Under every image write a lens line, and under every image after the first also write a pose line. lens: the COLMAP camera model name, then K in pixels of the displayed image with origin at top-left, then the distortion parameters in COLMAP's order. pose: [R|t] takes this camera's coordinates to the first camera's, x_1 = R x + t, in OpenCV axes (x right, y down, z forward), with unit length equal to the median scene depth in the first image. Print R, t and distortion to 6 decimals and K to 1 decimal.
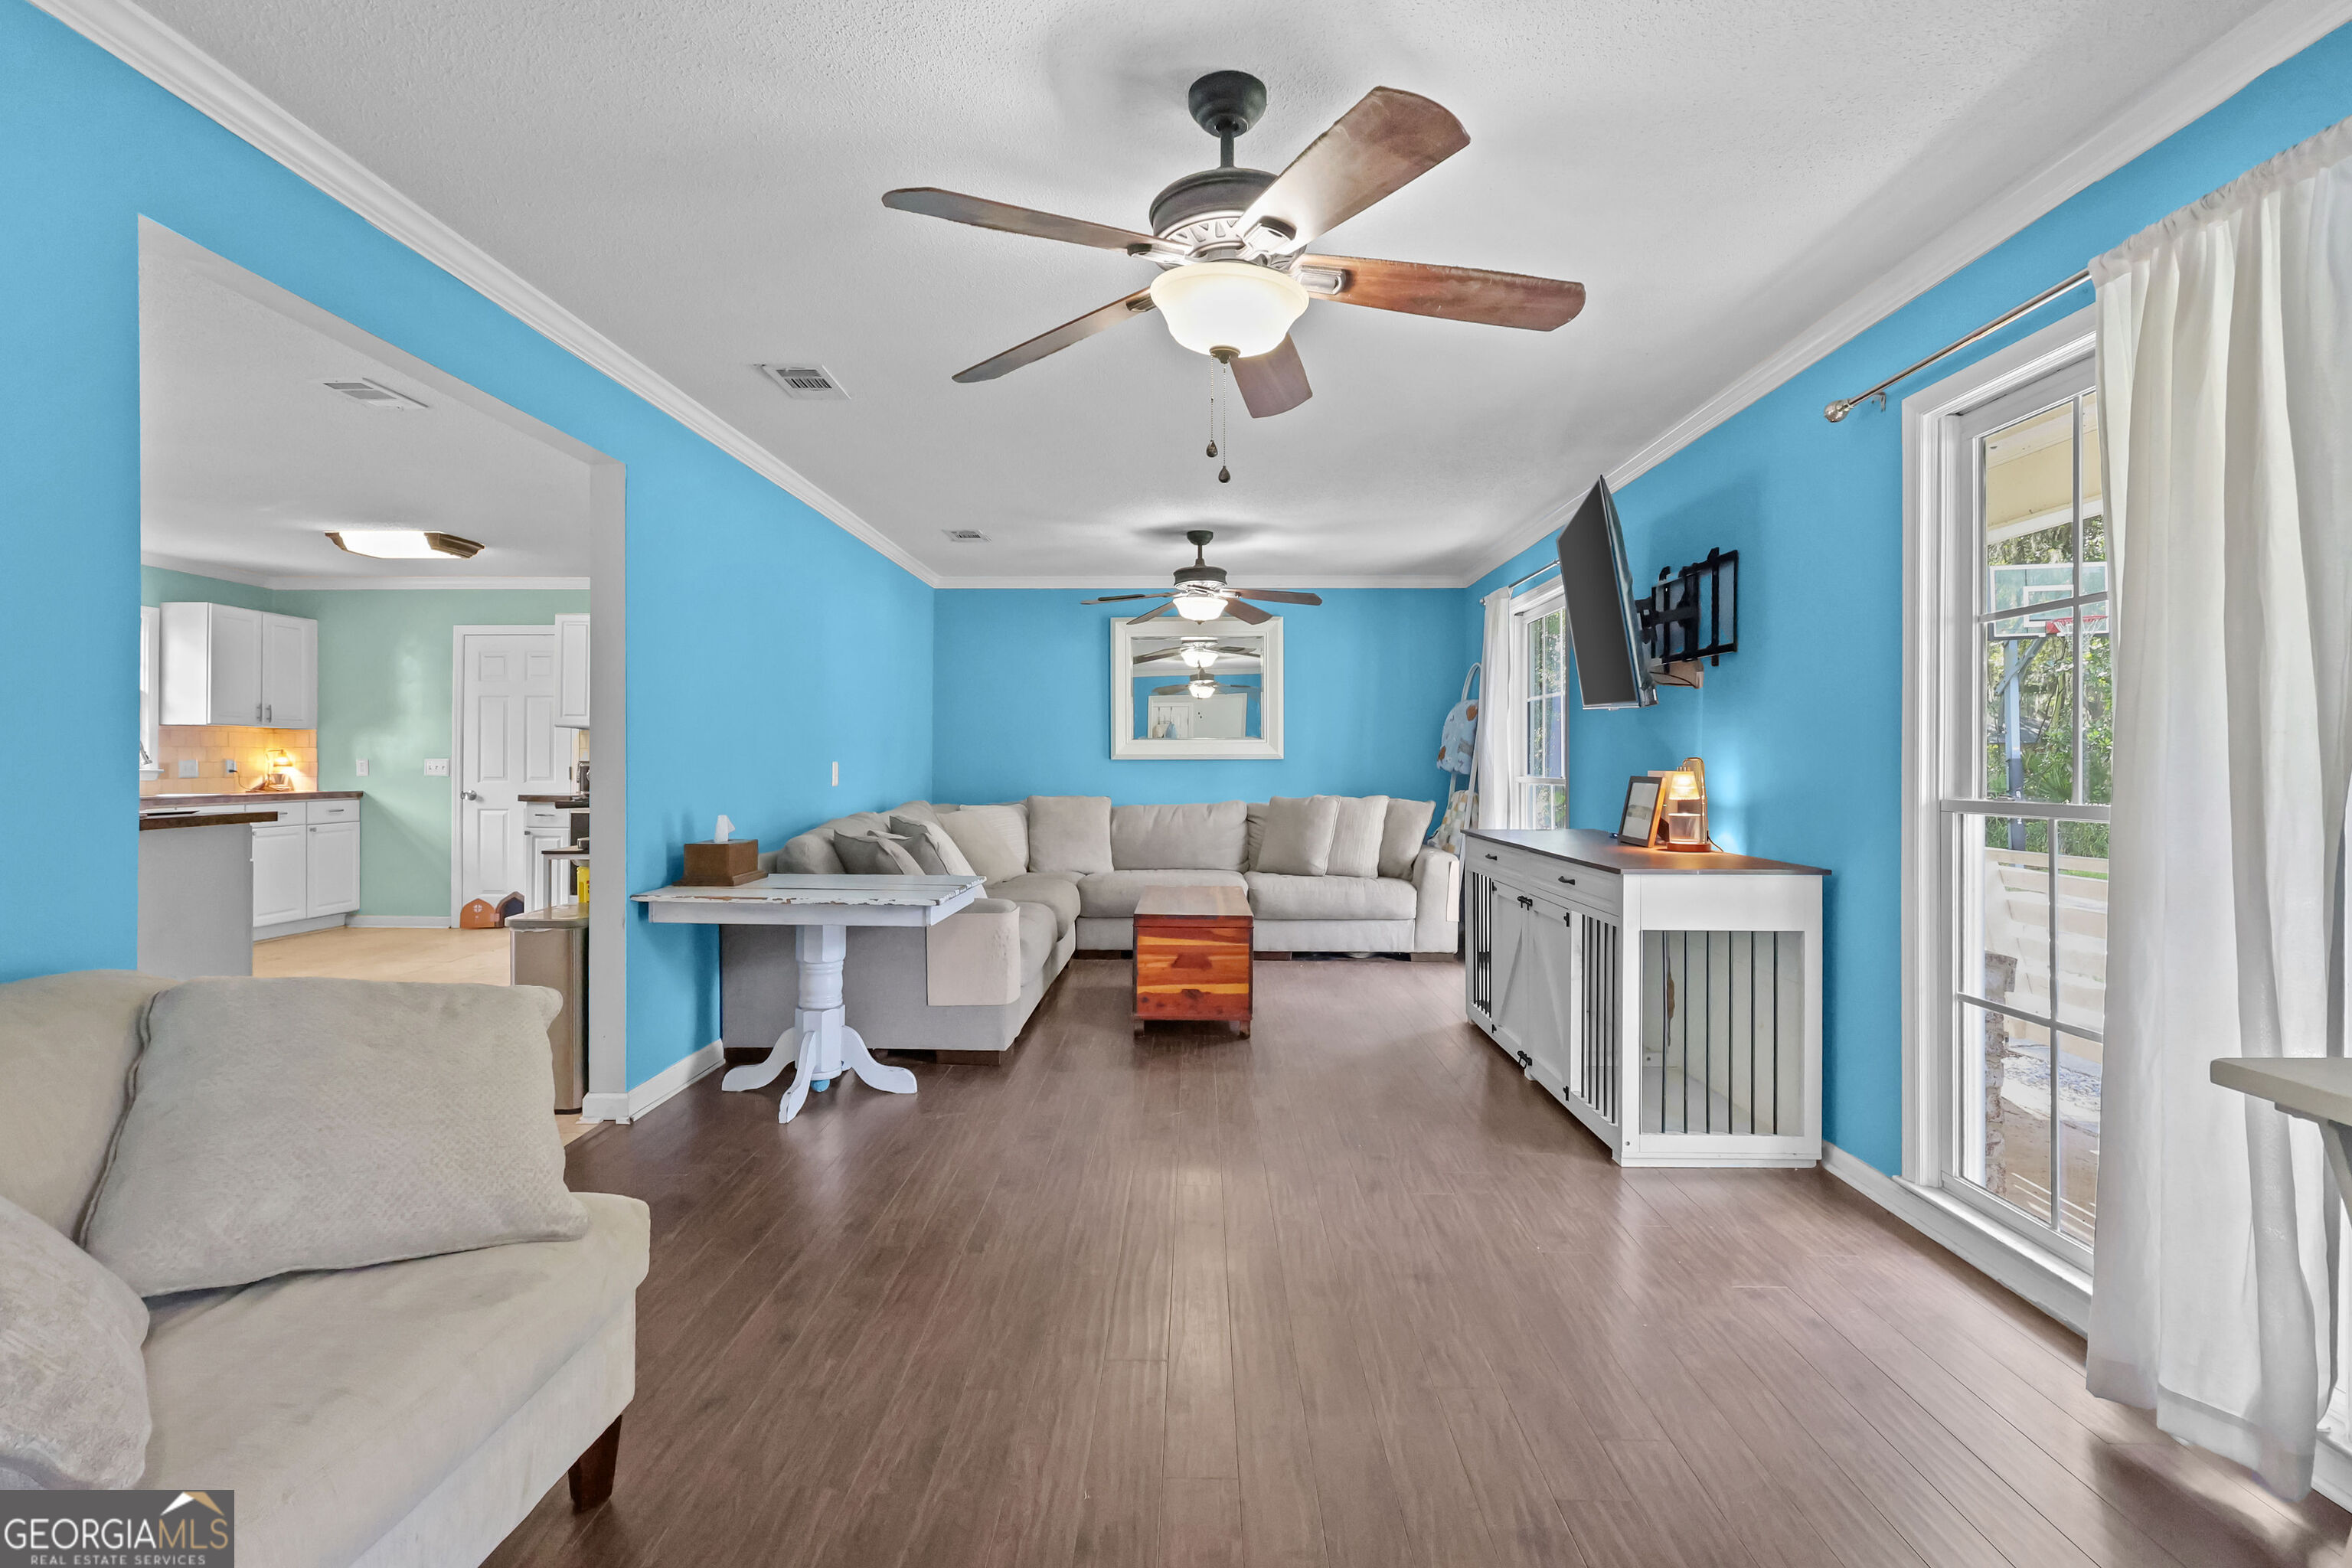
lens RADIAL K [[1090.0, 0, 1171.7], [0, 1090.0, 754.4], [0, 0, 1]] dist [-0.002376, 0.001635]
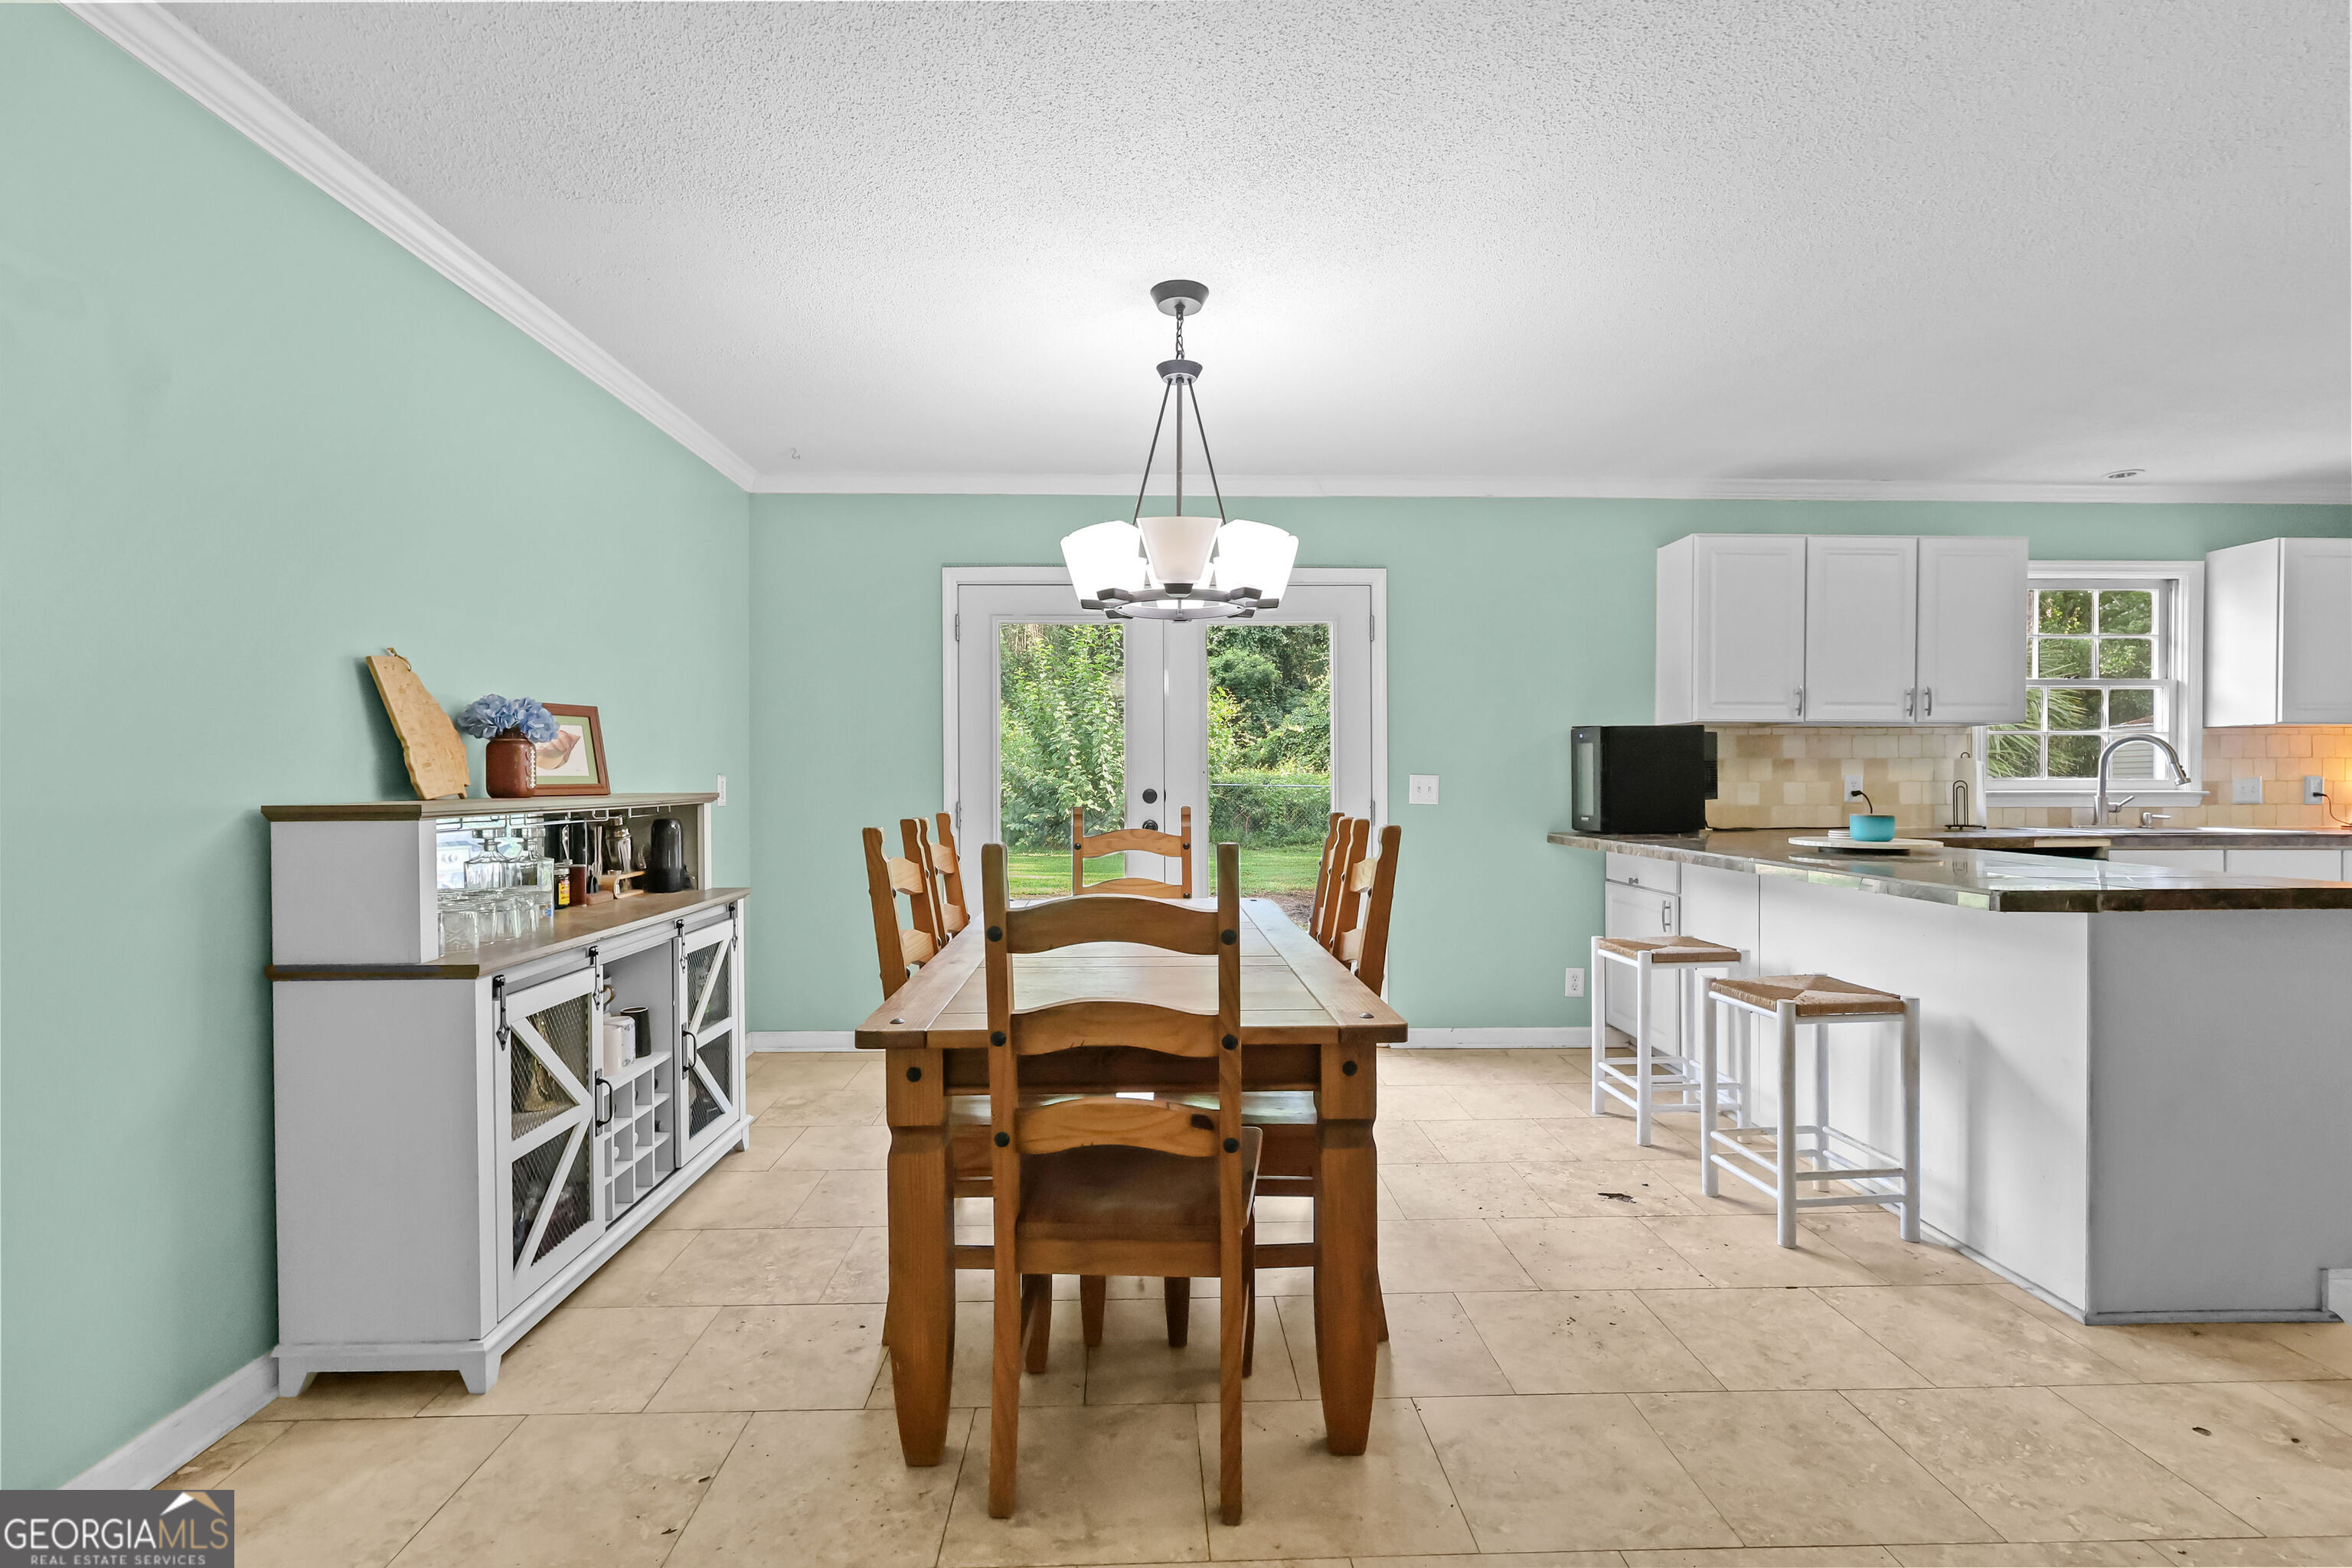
lens RADIAL K [[1090.0, 0, 1164.4], [0, 1090.0, 779.9], [0, 0, 1]] dist [-0.002376, 0.001635]
pose [[0.050042, 0.002627, -0.998744, -0.238385], [0.004350, 0.999986, 0.002848, 0.001503], [0.998738, -0.004487, 0.050030, 0.269079]]
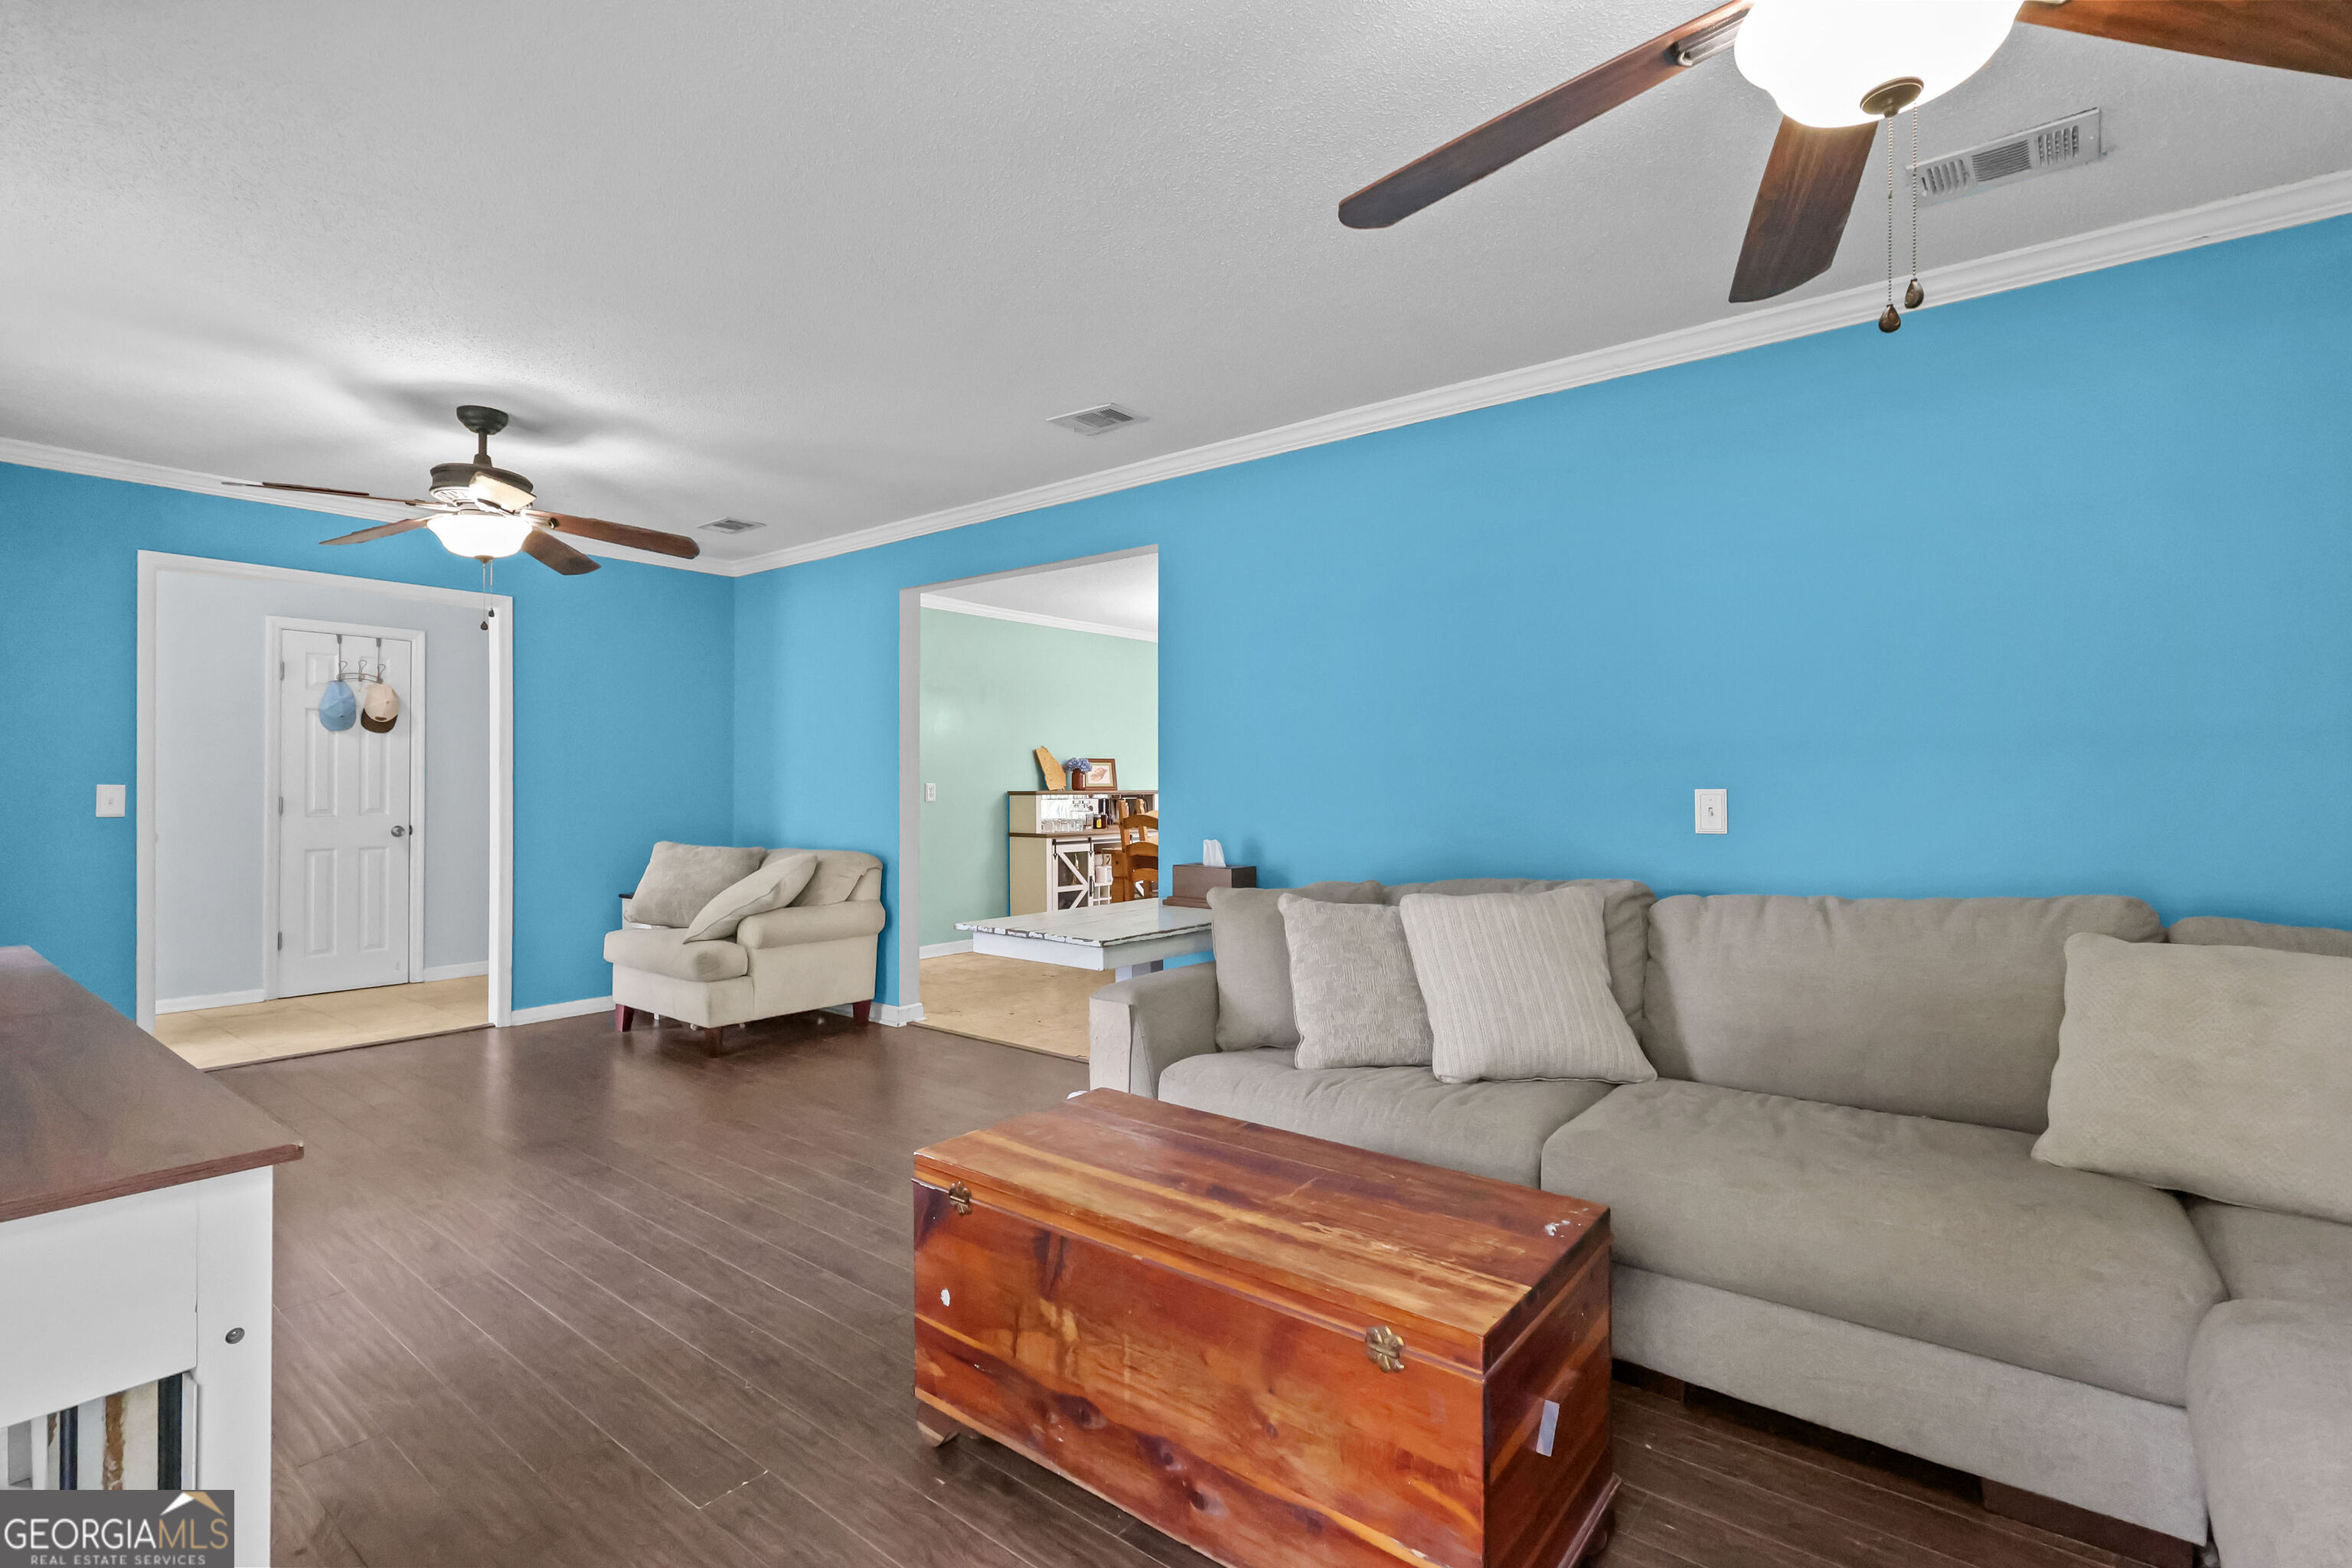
lens RADIAL K [[1090.0, 0, 1172.7], [0, 1090.0, 778.3], [0, 0, 1]] dist [-0.002376, 0.001635]
pose [[-0.605433, -0.003393, -0.795889, 0.220435], [0.001869, 0.999982, -0.005685, 0.001761], [0.795894, -0.004929, -0.605416, 0.822403]]
